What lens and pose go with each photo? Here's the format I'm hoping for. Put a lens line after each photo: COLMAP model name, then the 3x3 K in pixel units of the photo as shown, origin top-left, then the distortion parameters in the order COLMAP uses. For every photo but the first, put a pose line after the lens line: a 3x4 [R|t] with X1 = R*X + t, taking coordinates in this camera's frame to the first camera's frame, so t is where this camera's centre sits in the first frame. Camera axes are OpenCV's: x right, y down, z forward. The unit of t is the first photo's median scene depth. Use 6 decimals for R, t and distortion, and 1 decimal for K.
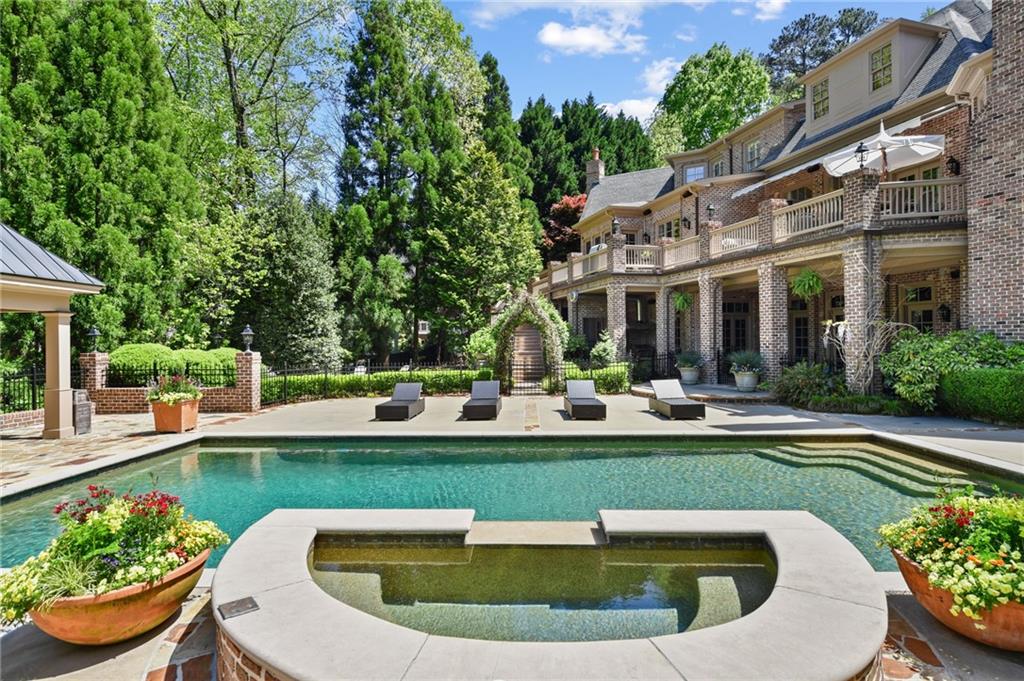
lens RADIAL K [[541.4, 0, 511.3], [0, 541.4, 337.2], [0, 0, 1]] dist [0.020167, 0.000769]
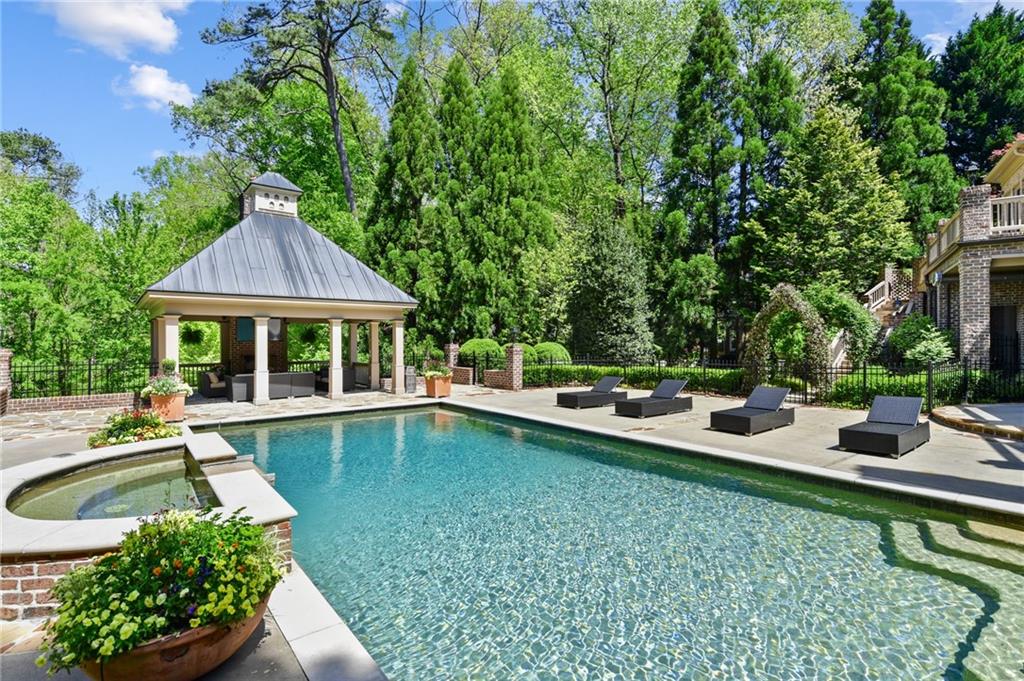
lens RADIAL K [[494.0, 0, 511.6], [0, 494.0, 339.3], [0, 0, 1]] dist [0.001816, 0.000079]
pose [[0.657684, 0.007730, -0.753254, 0.279062], [0.001079, 0.999937, 0.011204, -0.000941], [0.753293, -0.008181, 0.657634, 0.130250]]
